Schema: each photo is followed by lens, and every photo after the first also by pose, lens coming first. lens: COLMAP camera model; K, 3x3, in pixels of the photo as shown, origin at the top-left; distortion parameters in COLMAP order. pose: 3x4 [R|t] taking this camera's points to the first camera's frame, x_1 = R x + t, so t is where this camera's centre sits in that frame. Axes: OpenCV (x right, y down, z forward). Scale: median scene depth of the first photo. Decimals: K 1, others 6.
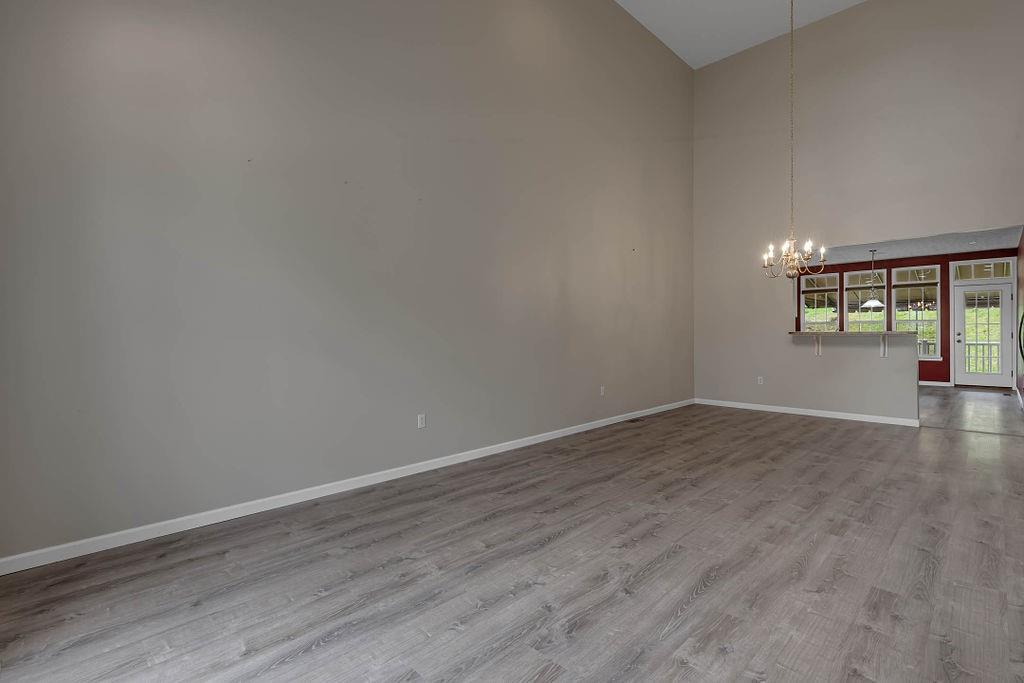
lens RADIAL K [[473.8, 0, 519.3], [0, 473.8, 337.3], [0, 0, 1]] dist [0.005594, -0.001763]
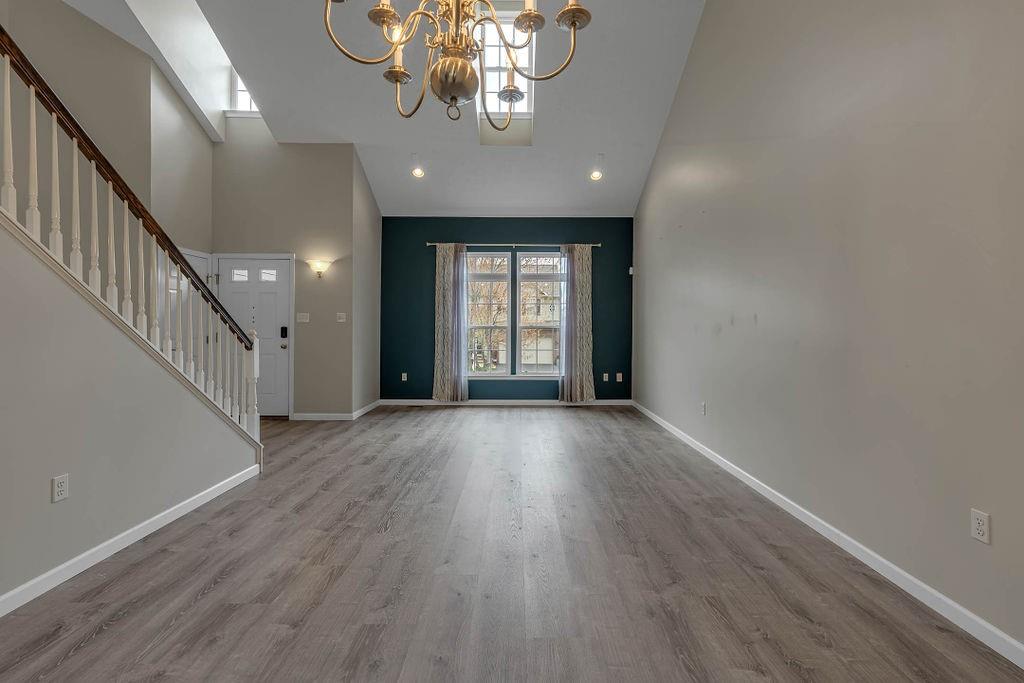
lens RADIAL K [[465.1, 0, 515.3], [0, 465.1, 326.6], [0, 0, 1]] dist [0.006051, -0.002112]
pose [[-0.711290, -0.000831, -0.702898, 1.045460], [-0.003188, 0.999993, 0.002043, -0.022225], [0.702891, 0.003694, -0.711288, 1.740438]]
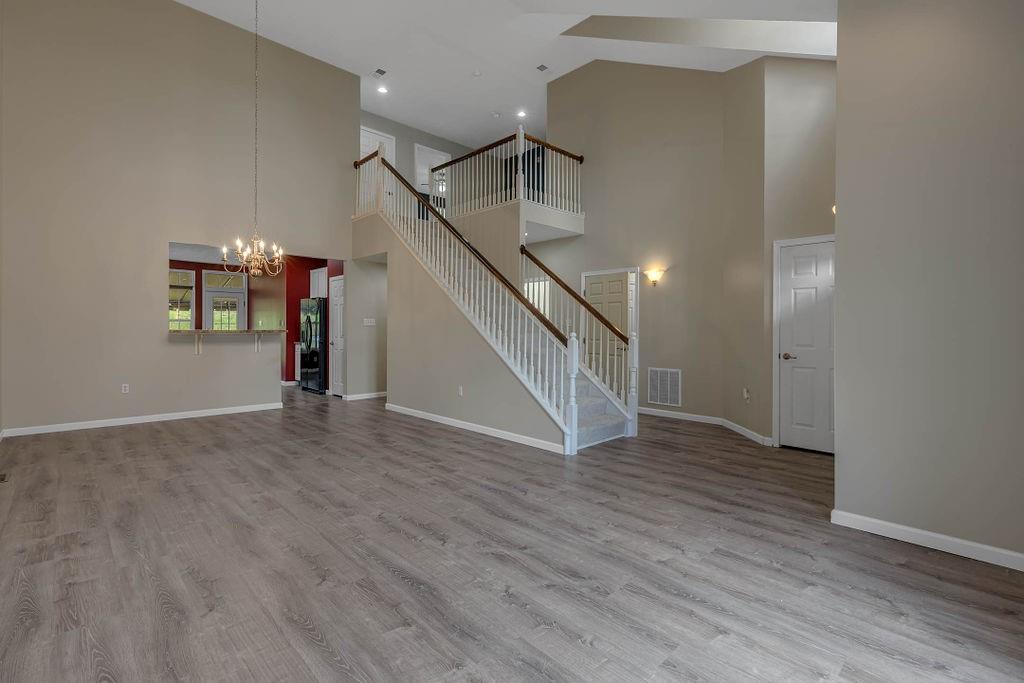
lens RADIAL K [[465.1, 0, 515.2], [0, 465.1, 330.0], [0, 0, 1]] dist [0.006051, -0.002112]
pose [[0.019977, 0.006101, 0.999782, -0.601528], [0.004275, 0.999972, -0.006187, -0.005235], [-0.999791, 0.004397, 0.019950, 0.628801]]
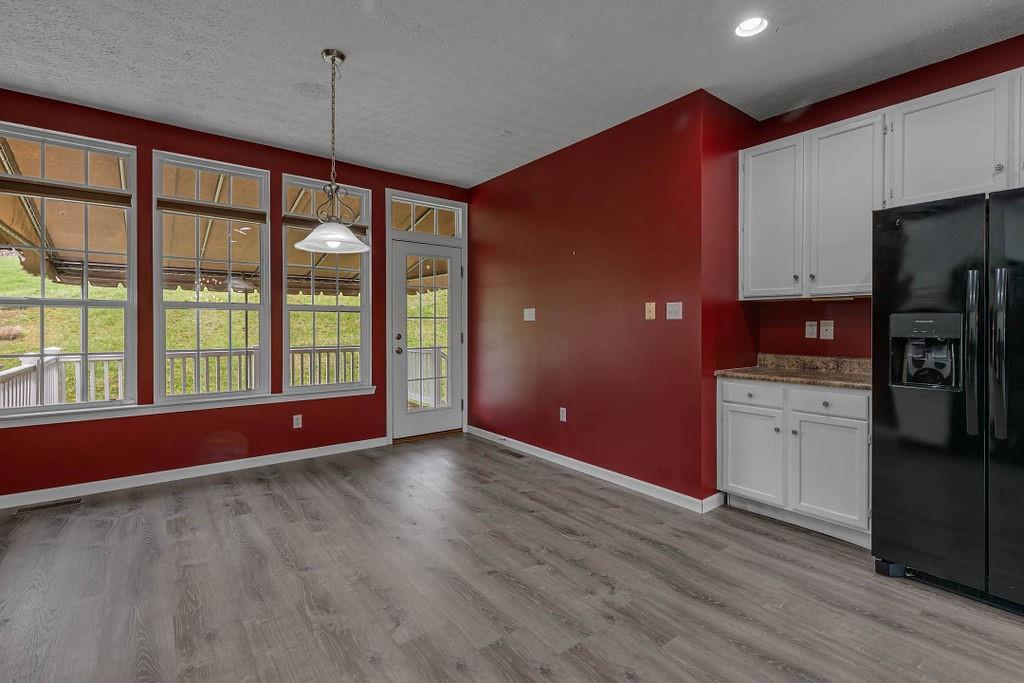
lens RADIAL K [[465.1, 0, 525.7], [0, 465.1, 330.1], [0, 0, 1]] dist [0.006051, -0.002112]
pose [[0.125813, -0.000444, 0.992054, 1.292964], [0.010689, 0.999942, -0.000908, -0.034655], [-0.991996, 0.010718, 0.125810, 2.286860]]
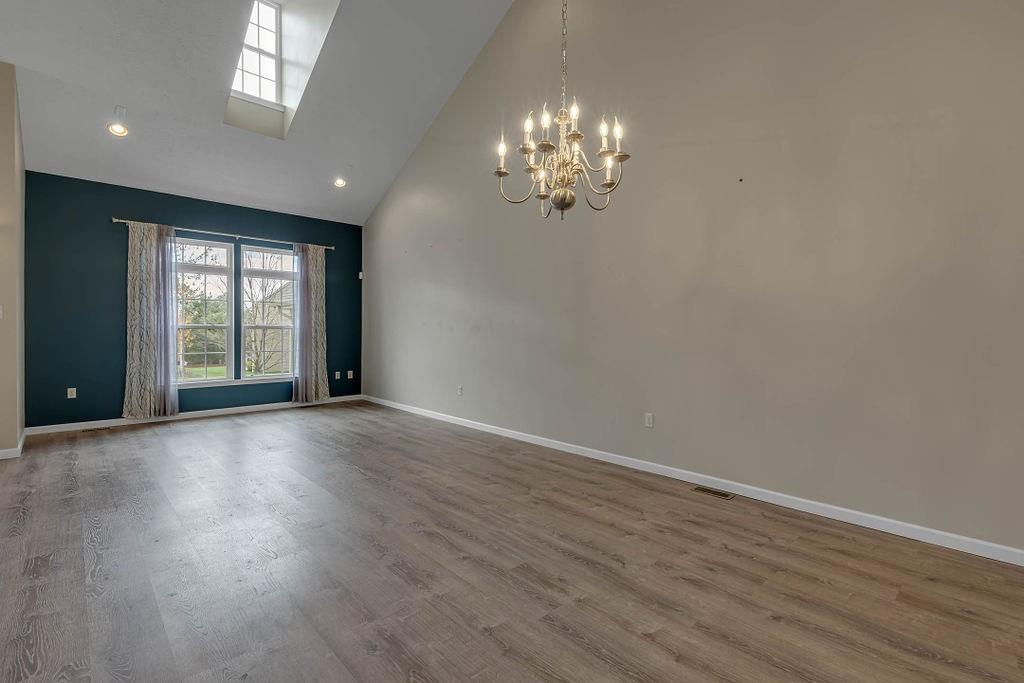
lens RADIAL K [[465.1, 0, 517.1], [0, 465.1, 334.1], [0, 0, 1]] dist [0.006051, -0.002112]
pose [[-0.028288, 0.013492, -0.999509, 1.458722], [-0.009264, 0.999862, 0.013759, -0.023012], [0.999557, 0.009649, -0.028159, 1.437746]]
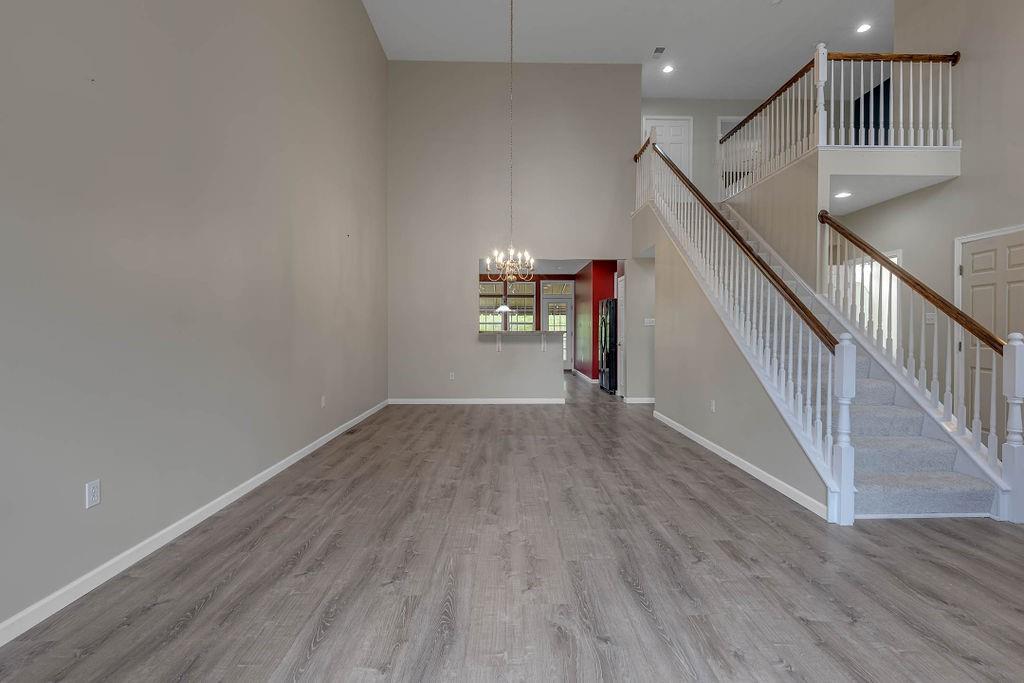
lens RADIAL K [[465.1, 0, 518.2], [0, 465.1, 333.2], [0, 0, 1]] dist [0.006051, -0.002112]
pose [[0.693619, 0.001524, 0.720340, -0.299647], [0.001844, 0.999991, -0.003891, -0.003142], [-0.720339, 0.004028, 0.693610, 0.336843]]
